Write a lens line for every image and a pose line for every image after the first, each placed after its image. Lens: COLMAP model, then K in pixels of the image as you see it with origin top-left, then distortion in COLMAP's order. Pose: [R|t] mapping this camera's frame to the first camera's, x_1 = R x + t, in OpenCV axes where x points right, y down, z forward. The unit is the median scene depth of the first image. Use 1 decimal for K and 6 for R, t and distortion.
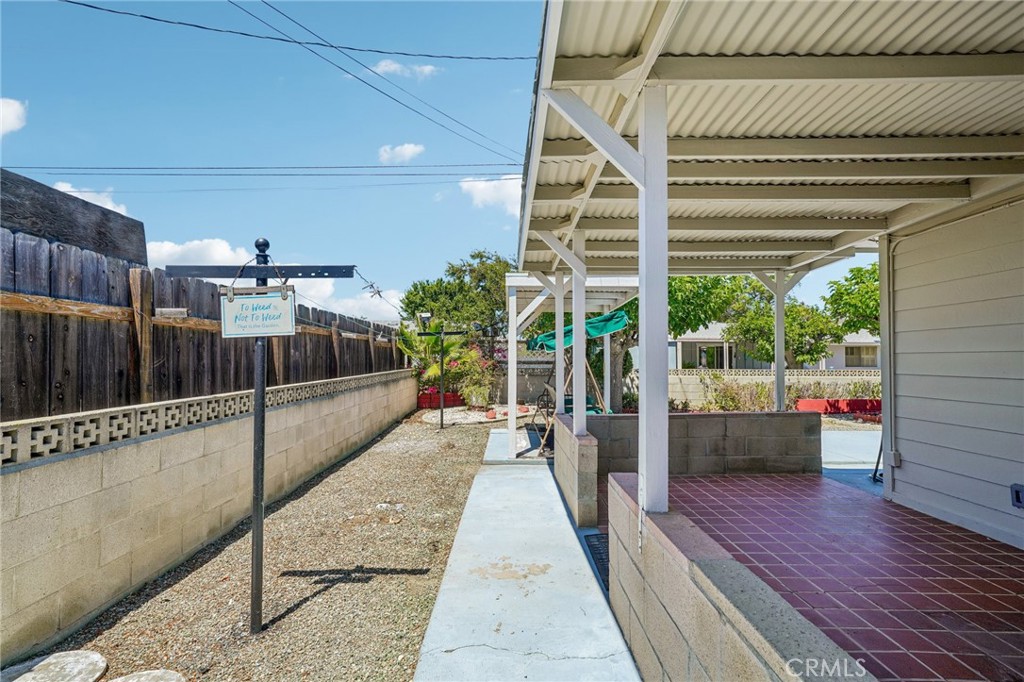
lens RADIAL K [[450.5, 0, 512.1], [0, 450.5, 343.0], [0, 0, 1]] dist [-0.021507, 0.007554]
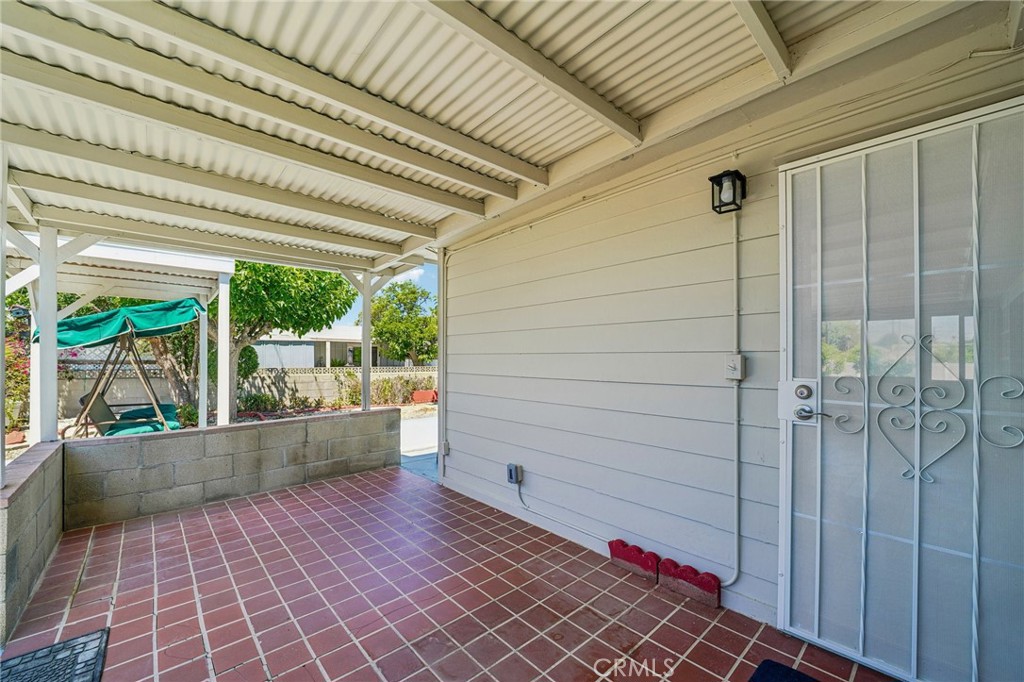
lens RADIAL K [[393.7, 0, 504.5], [0, 393.7, 343.0], [0, 0, 1]] dist [-0.011454, 0.002465]
pose [[0.731367, 0.025437, 0.681509, 0.218353], [-0.025106, 0.999631, -0.010368, 0.000765], [-0.681521, -0.009527, 0.731736, 0.130026]]
